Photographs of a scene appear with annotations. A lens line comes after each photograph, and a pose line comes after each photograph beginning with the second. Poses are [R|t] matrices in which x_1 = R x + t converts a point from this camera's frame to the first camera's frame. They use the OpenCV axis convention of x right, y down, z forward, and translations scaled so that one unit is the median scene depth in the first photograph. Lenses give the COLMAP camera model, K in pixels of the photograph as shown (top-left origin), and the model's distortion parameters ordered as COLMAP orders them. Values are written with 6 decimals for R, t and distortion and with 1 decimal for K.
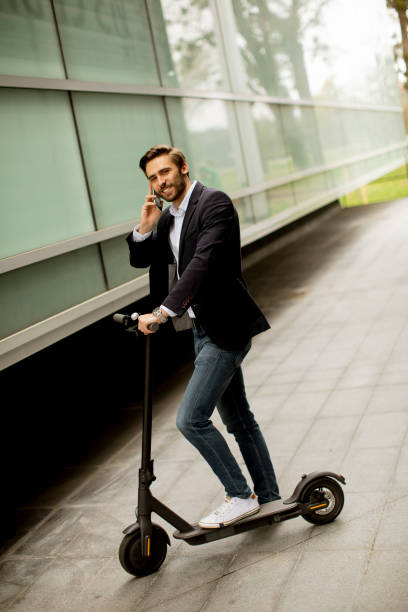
lens RADIAL K [[867.6, 0, 204.0], [0, 867.6, 306.0], [0, 0, 1]] dist [-0.252985, 0.958192]
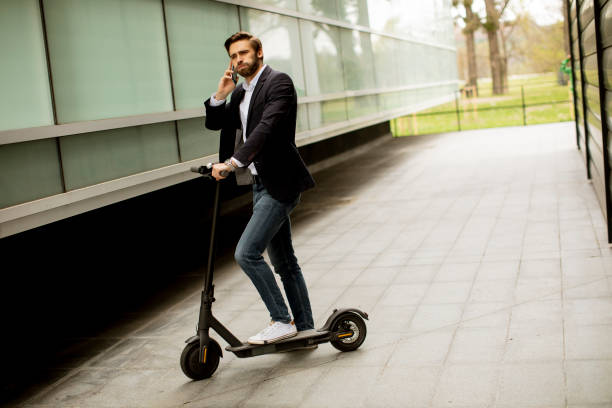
lens RADIAL K [[934.7, 0, 306.0], [0, 934.7, 204.0], [0, 0, 1]] dist [-0.284319, 1.106301]
pose [[0.995439, 0.075633, 0.058137, -0.013753], [-0.071885, 0.995353, -0.064067, 0.135060], [-0.062712, 0.059595, 0.996251, -0.334435]]
